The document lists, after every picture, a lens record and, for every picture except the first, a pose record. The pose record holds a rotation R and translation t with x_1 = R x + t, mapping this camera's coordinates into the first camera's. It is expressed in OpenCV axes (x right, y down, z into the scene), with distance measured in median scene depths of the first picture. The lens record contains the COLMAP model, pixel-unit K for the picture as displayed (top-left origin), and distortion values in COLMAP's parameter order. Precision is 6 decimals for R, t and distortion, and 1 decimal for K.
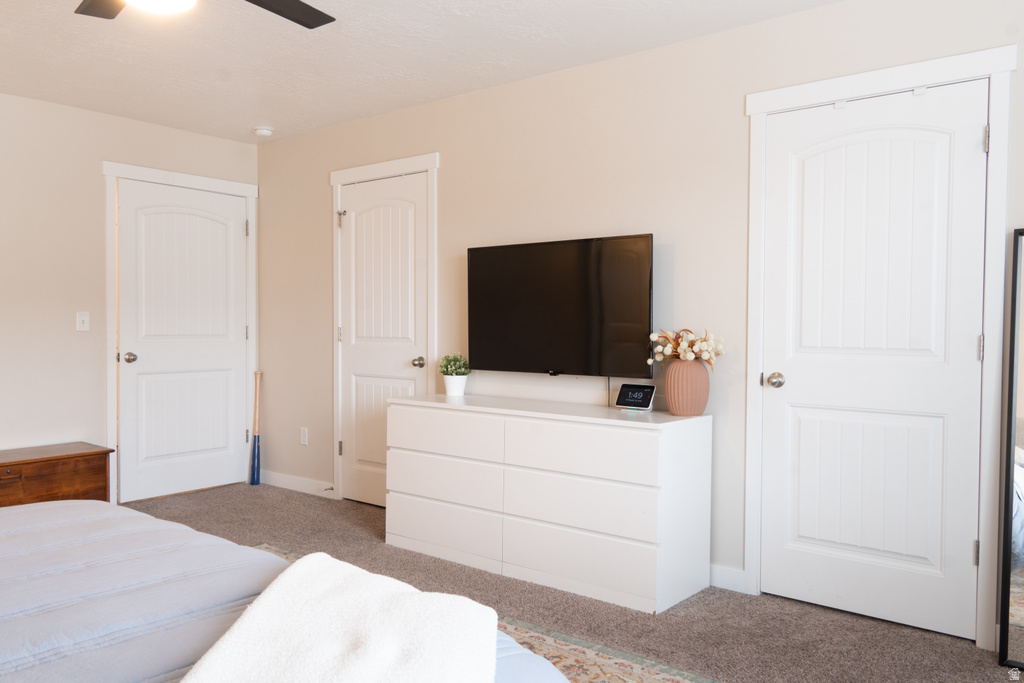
lens RADIAL K [[799.0, 0, 514.5], [0, 799.0, 344.6], [0, 0, 1]] dist [0.021335, -0.010392]
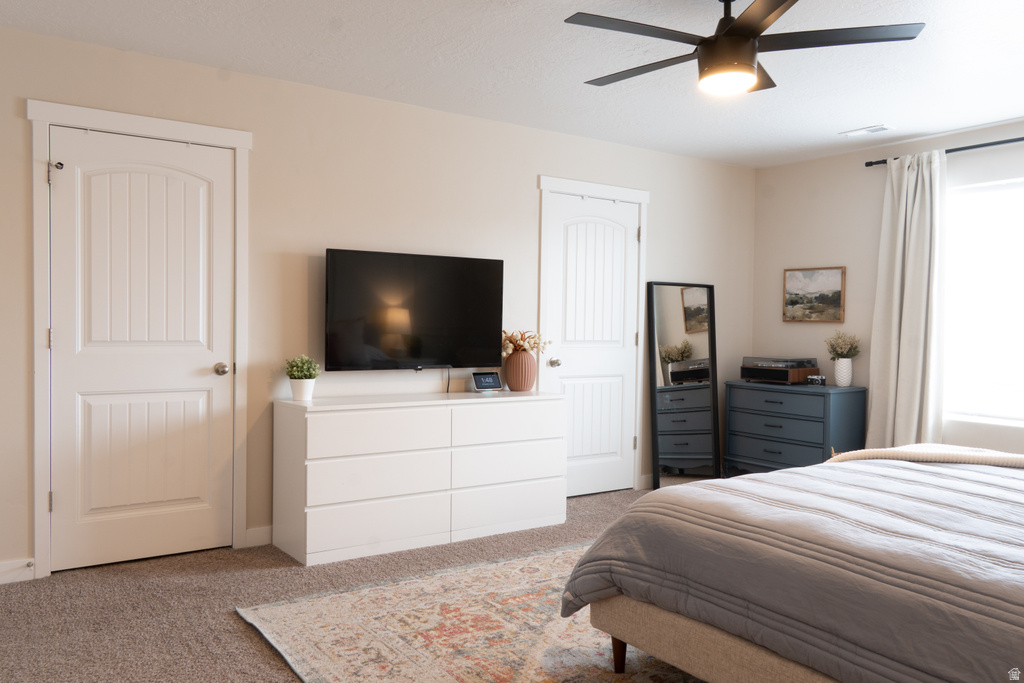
lens RADIAL K [[799.0, 0, 510.3], [0, 799.0, 339.7], [0, 0, 1]] dist [0.021335, -0.010392]
pose [[0.276442, -0.021758, 0.960784, -0.956719], [0.012795, 0.999738, 0.018958, -0.024296], [-0.960945, 0.007052, 0.276648, 0.515908]]
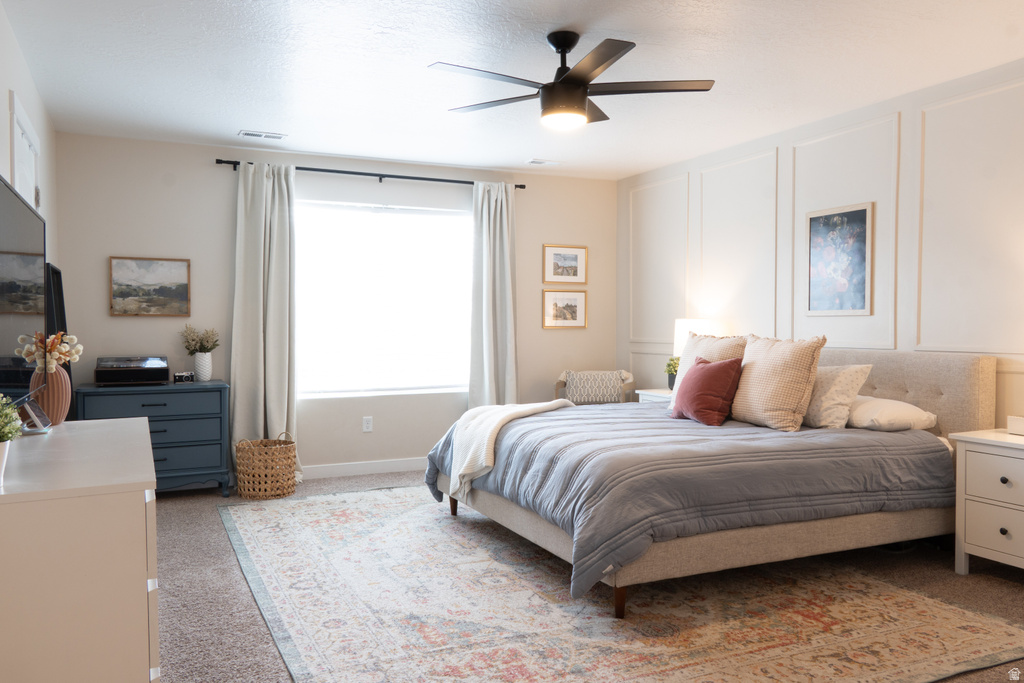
lens RADIAL K [[799.0, 0, 506.1], [0, 799.0, 339.9], [0, 0, 1]] dist [0.021335, -0.010392]
pose [[-0.893080, -0.015056, 0.449646, -0.544988], [0.007796, 0.998772, 0.048928, -0.043379], [-0.449830, 0.047202, -0.891866, 1.347597]]
